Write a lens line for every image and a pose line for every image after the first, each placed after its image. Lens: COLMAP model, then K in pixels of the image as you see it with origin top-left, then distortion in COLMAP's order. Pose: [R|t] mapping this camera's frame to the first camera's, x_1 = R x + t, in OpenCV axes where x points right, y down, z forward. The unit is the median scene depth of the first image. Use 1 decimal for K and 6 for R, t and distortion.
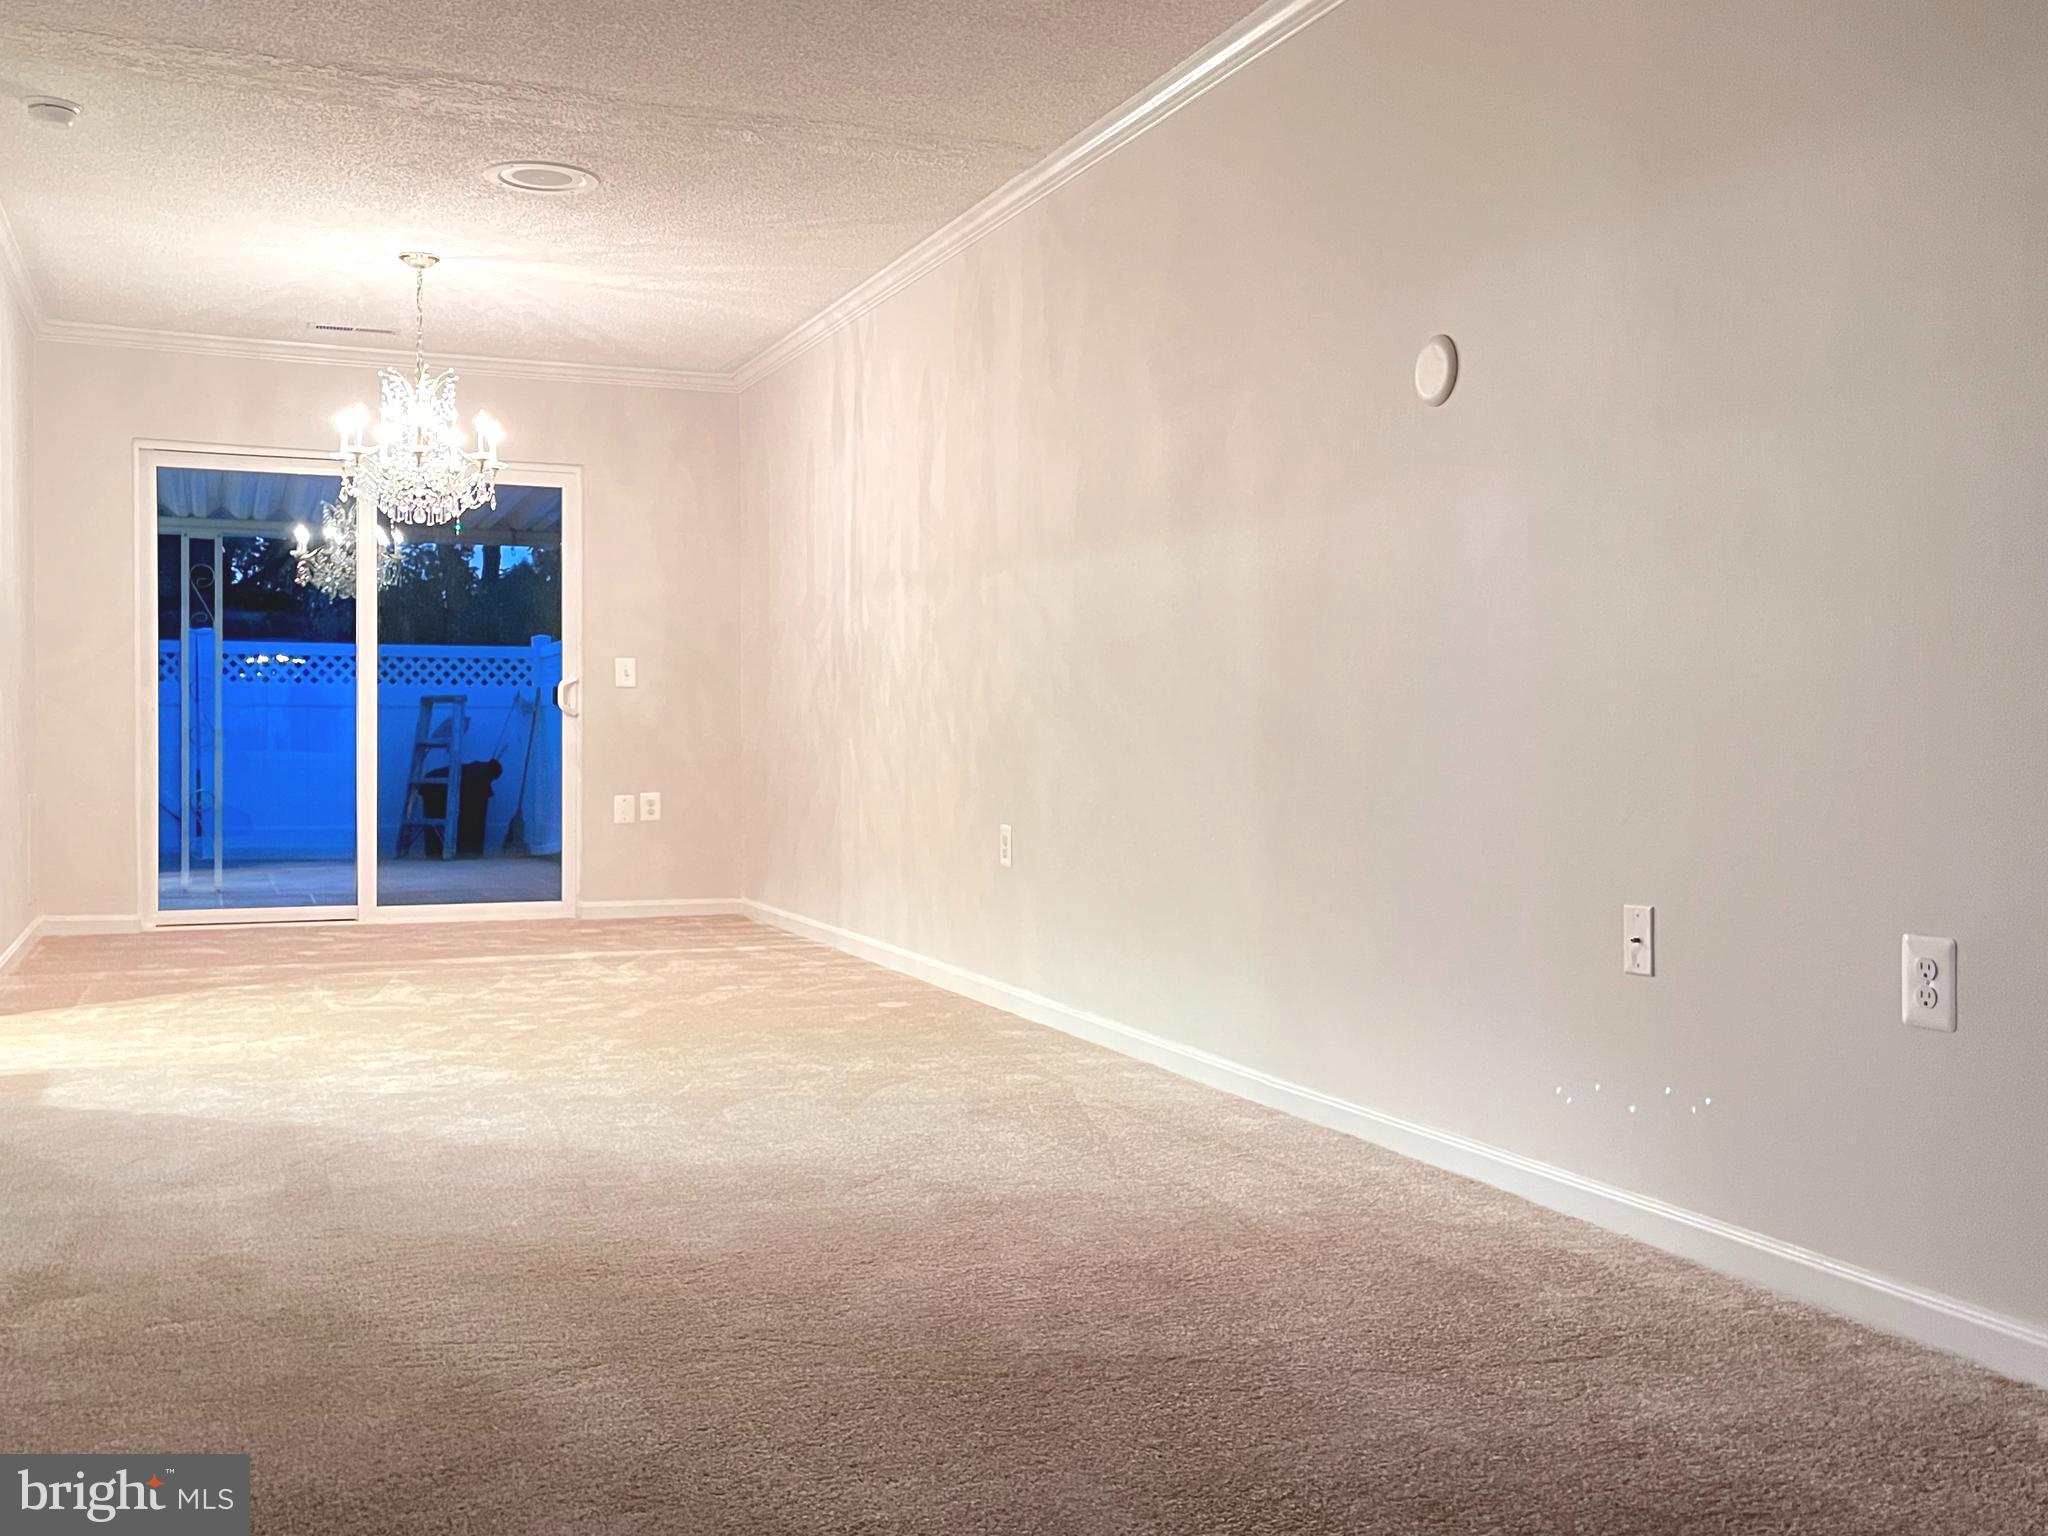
lens RADIAL K [[1947.5, 0, 1024.0], [0, 1947.5, 768.0], [0, 0, 1]] dist [0.015611, -0.011253]
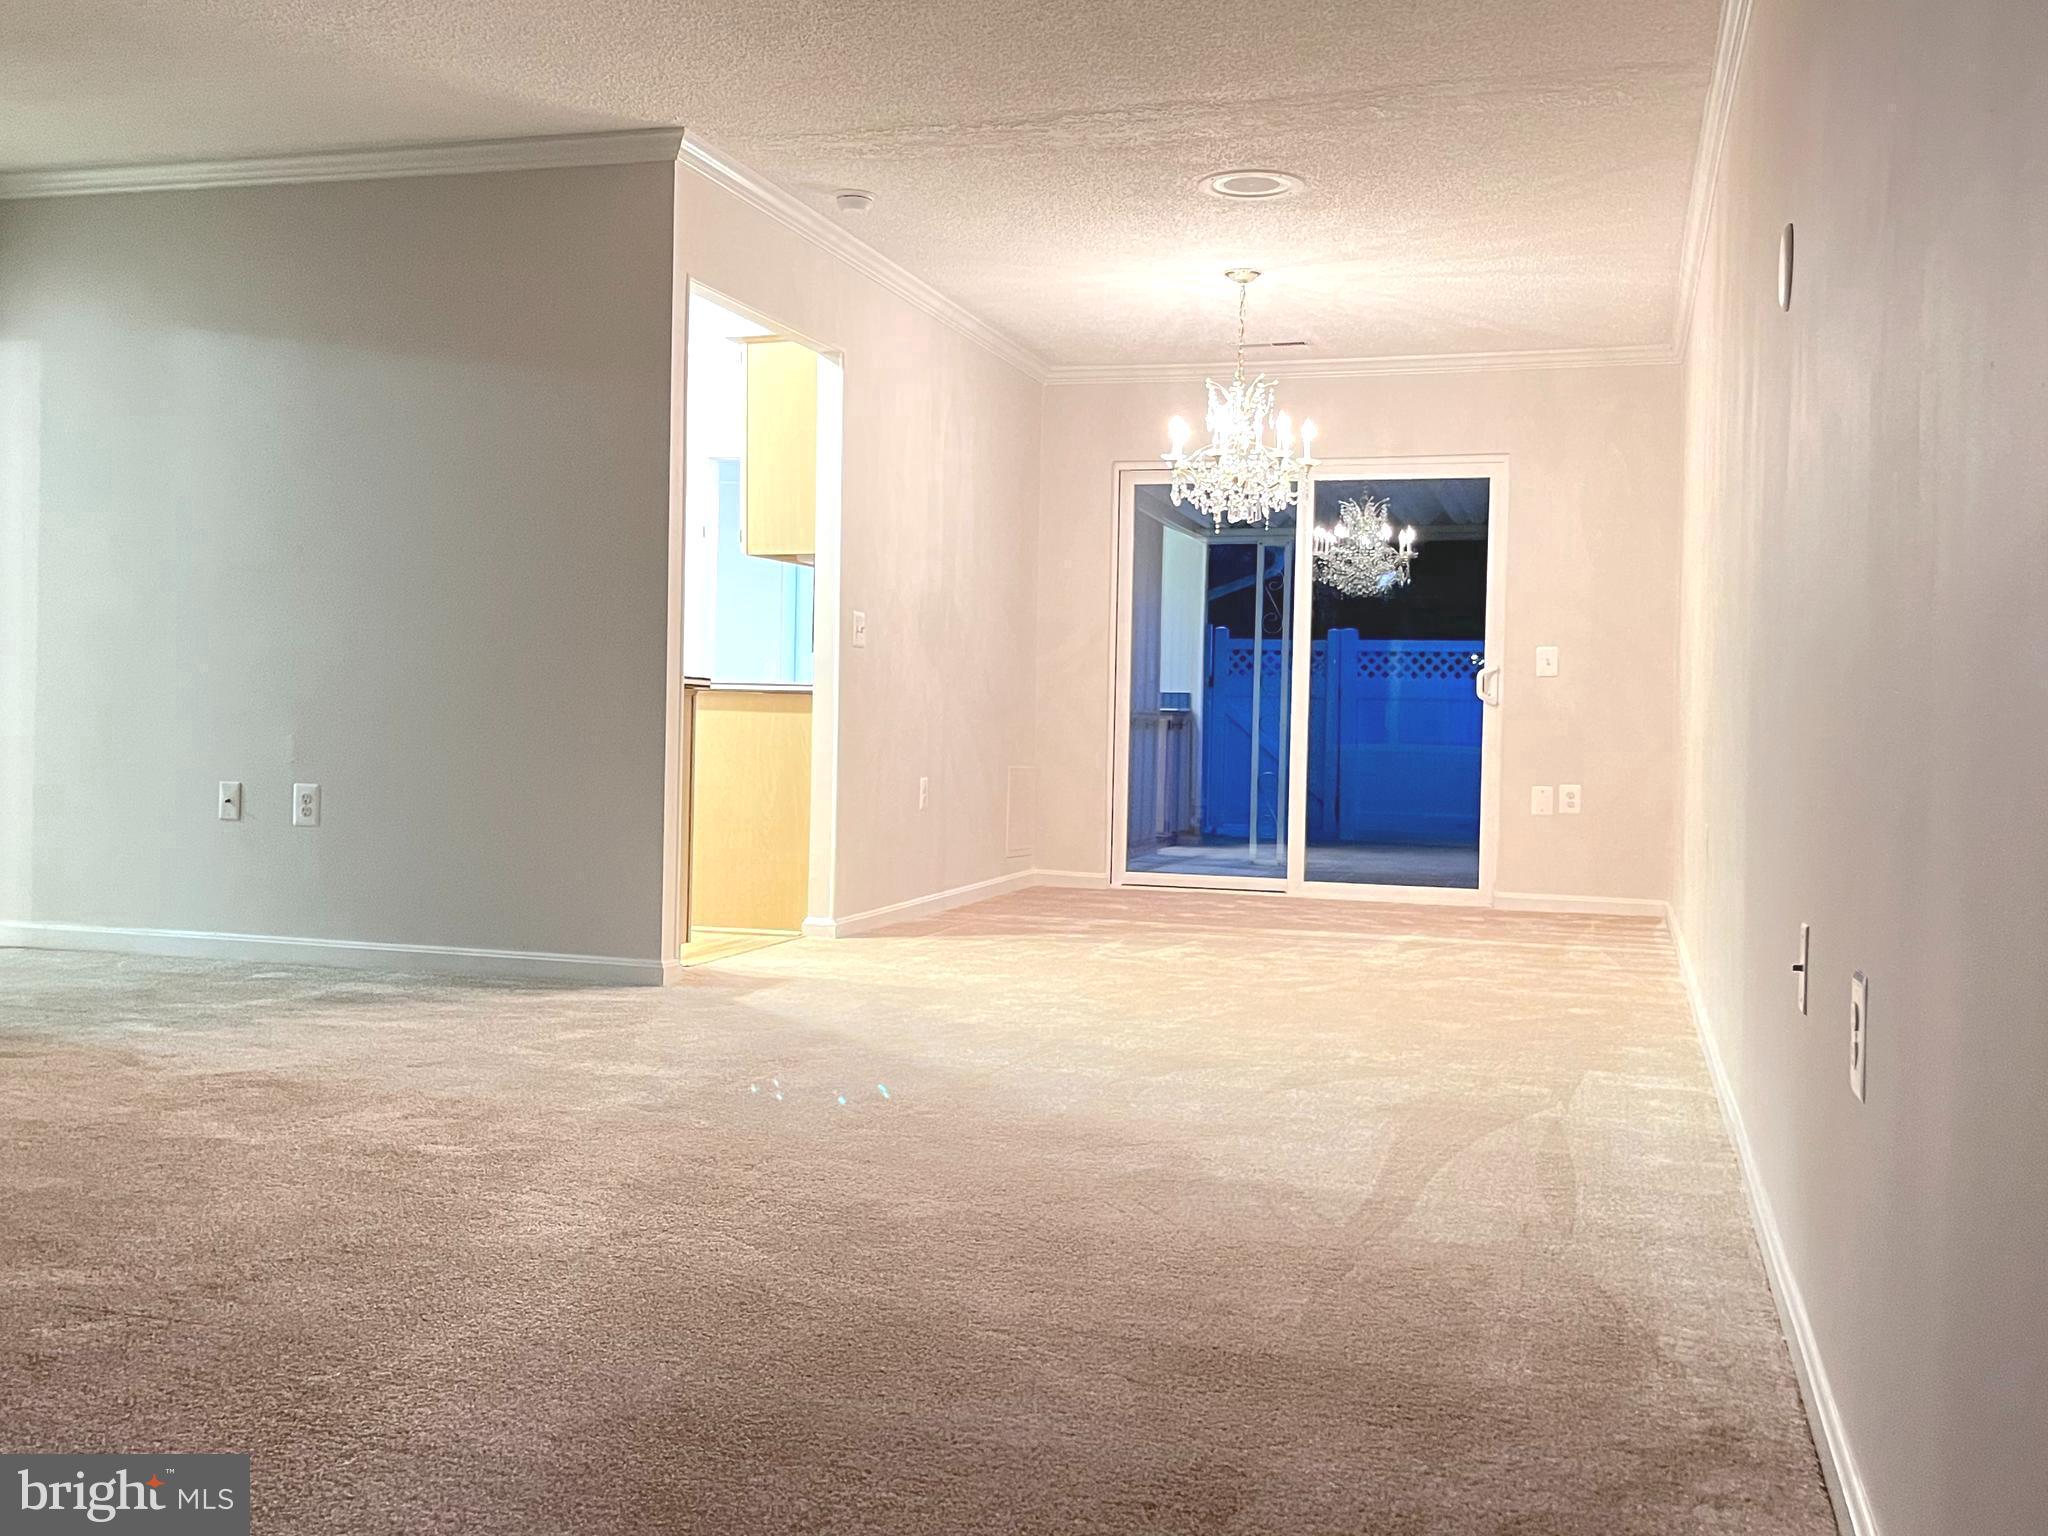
lens RADIAL K [[1937.8, 0, 1024.0], [0, 1937.8, 768.0], [0, 0, 1]] dist [0.122010, -0.364652]
pose [[0.772746, 0.027340, -0.634126, 0.225783], [-0.028411, 0.999560, 0.008474, 0.003936], [0.634079, 0.011468, 0.773184, 0.075961]]
